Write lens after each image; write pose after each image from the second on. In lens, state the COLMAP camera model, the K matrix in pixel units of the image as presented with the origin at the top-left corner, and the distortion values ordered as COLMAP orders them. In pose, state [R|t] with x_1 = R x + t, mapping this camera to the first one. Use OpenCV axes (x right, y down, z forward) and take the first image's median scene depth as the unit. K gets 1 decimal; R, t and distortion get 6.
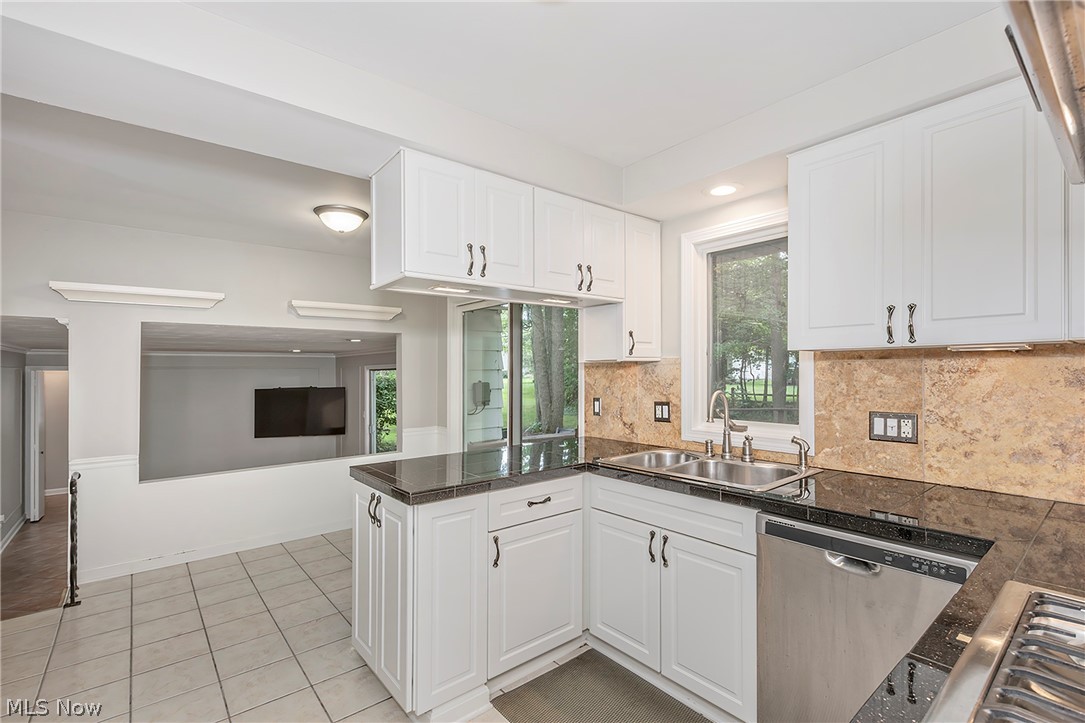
lens RADIAL K [[499.5, 0, 539.9], [0, 499.5, 368.0], [0, 0, 1]] dist [0.001451, 0.000595]
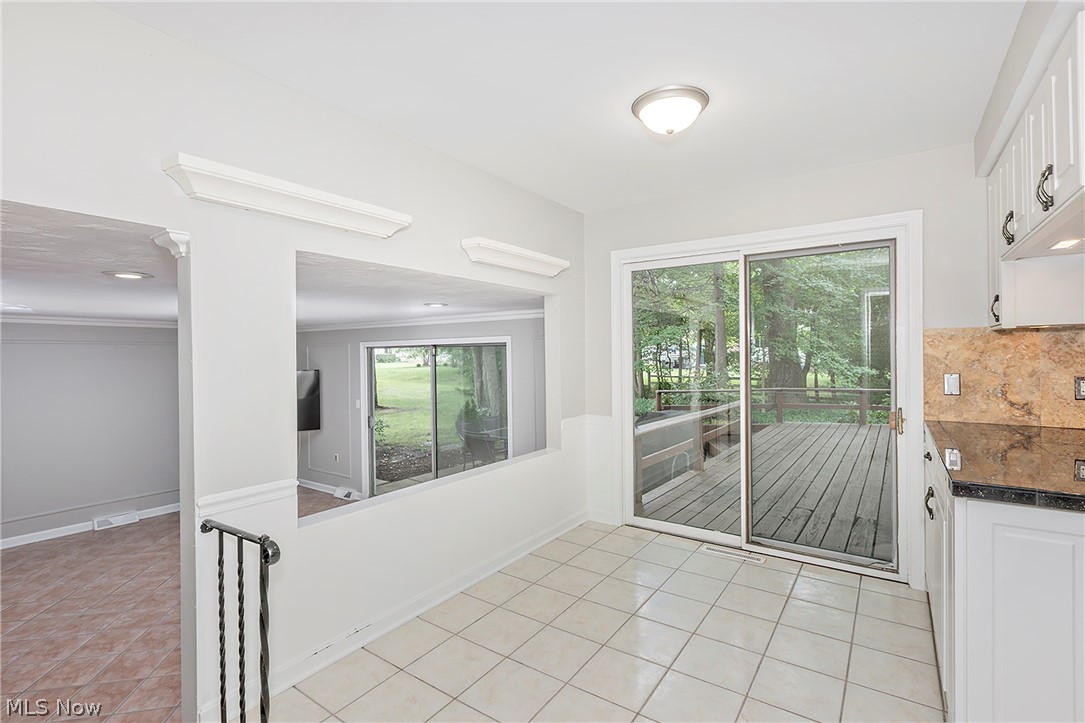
lens RADIAL K [[499.5, 0, 549.3], [0, 499.5, 357.0], [0, 0, 1]] dist [0.001451, 0.000595]
pose [[0.958473, 0.002764, 0.285172, -0.797499], [-0.005171, 0.999957, 0.007691, 0.031107], [-0.285138, -0.008846, 0.958446, 0.417694]]
